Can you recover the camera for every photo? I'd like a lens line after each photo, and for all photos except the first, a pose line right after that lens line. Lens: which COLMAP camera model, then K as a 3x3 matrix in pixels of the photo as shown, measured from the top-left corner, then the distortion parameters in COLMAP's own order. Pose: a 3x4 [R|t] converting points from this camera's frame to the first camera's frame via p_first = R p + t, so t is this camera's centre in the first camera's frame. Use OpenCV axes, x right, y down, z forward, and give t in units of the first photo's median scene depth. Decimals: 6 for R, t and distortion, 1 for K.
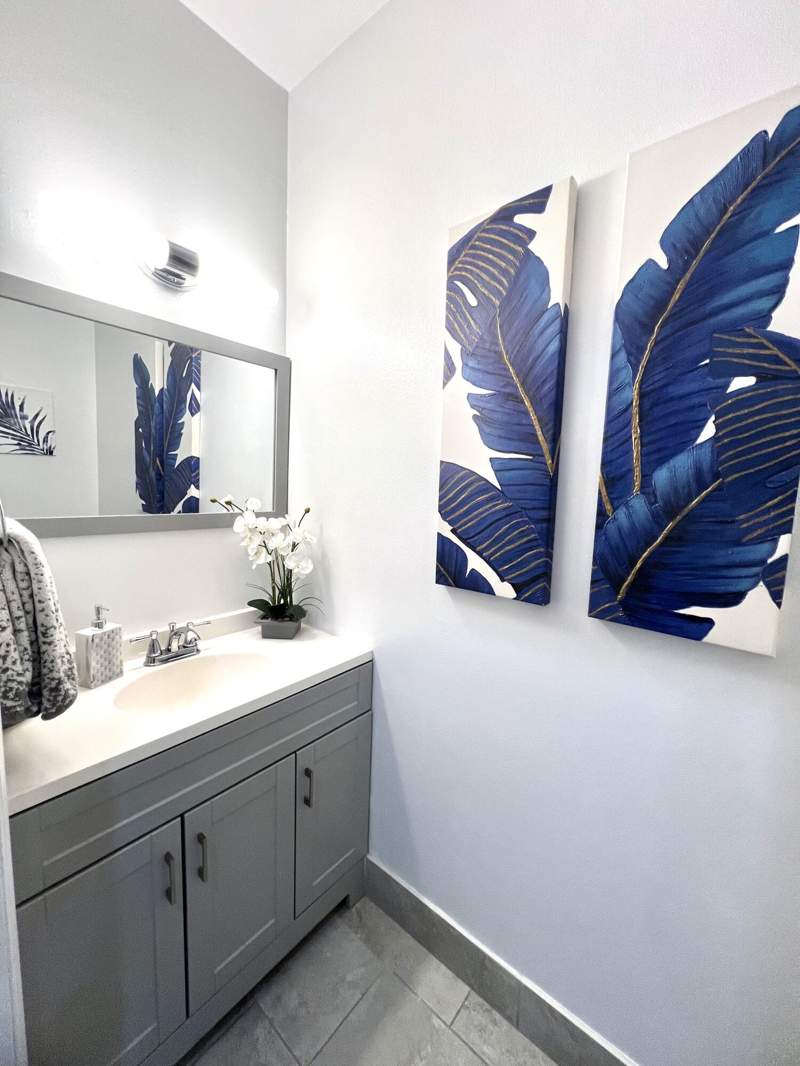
lens RADIAL K [[425.3, 0, 399.8], [0, 425.3, 531.7], [0, 0, 1]] dist [-0.003783, -0.000022]
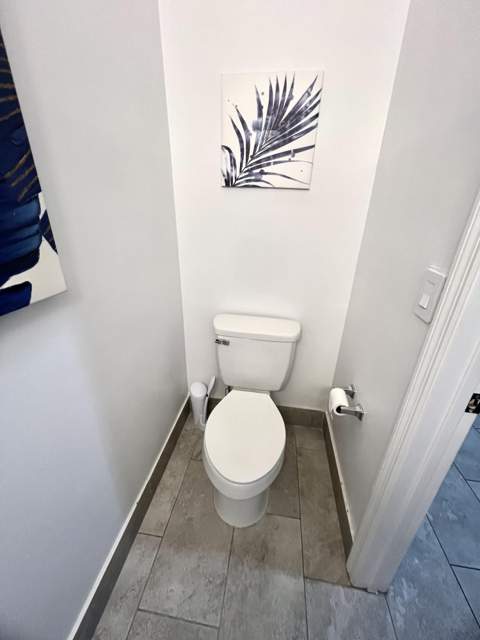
lens RADIAL K [[255.3, 0, 239.8], [0, 255.3, 320.9], [0, 0, 1]] dist [-0.003783, -0.000022]
pose [[-0.525209, -0.392856, 0.754864, -0.095937], [0.044262, 0.873248, 0.485262, -0.000875], [-0.849821, 0.288276, -0.441249, 0.904256]]
